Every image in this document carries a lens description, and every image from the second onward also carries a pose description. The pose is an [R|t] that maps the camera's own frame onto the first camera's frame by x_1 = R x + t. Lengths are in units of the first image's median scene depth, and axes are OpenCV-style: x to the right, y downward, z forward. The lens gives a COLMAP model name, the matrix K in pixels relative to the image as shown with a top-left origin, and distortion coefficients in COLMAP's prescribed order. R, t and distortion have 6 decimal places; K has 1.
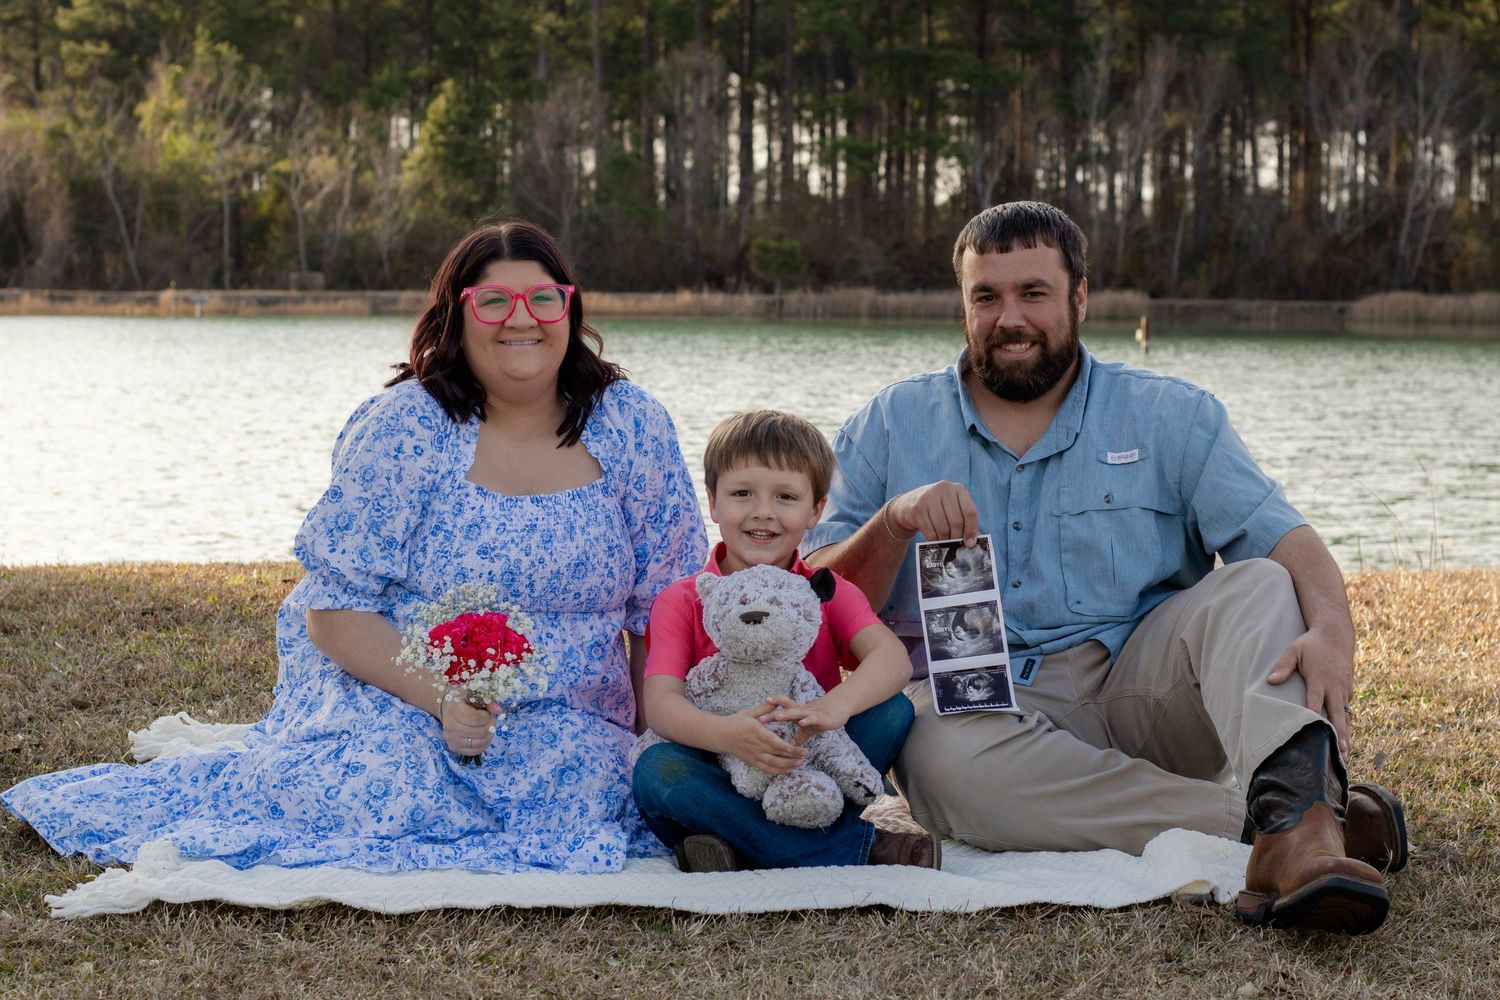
lens RADIAL K [[3825.5, 0, 750.0], [0, 3825.5, 500.0], [0, 0, 1]] dist [-0.130293, 0.725101]
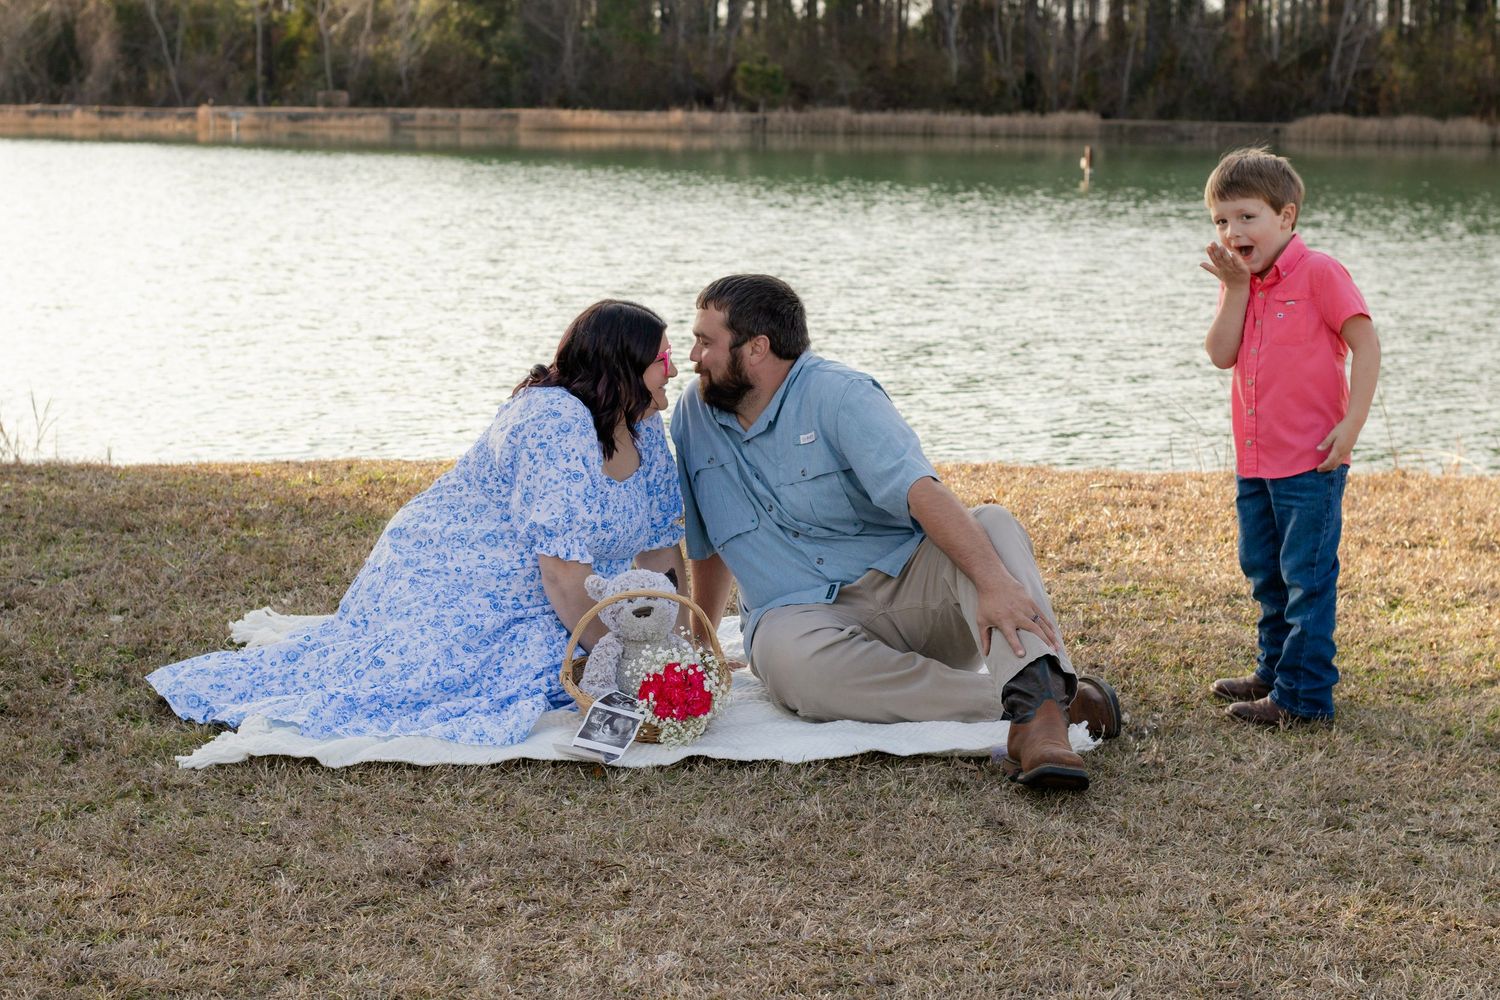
lens RADIAL K [[3815.7, 0, 750.0], [0, 3815.7, 500.0], [0, 0, 1]] dist [-0.129252, 0.069160]
pose [[0.999963, 0.008017, -0.003008, 0.008166], [-0.007781, 0.997401, 0.071622, -0.021382], [0.003574, -0.071596, 0.997427, -0.098242]]
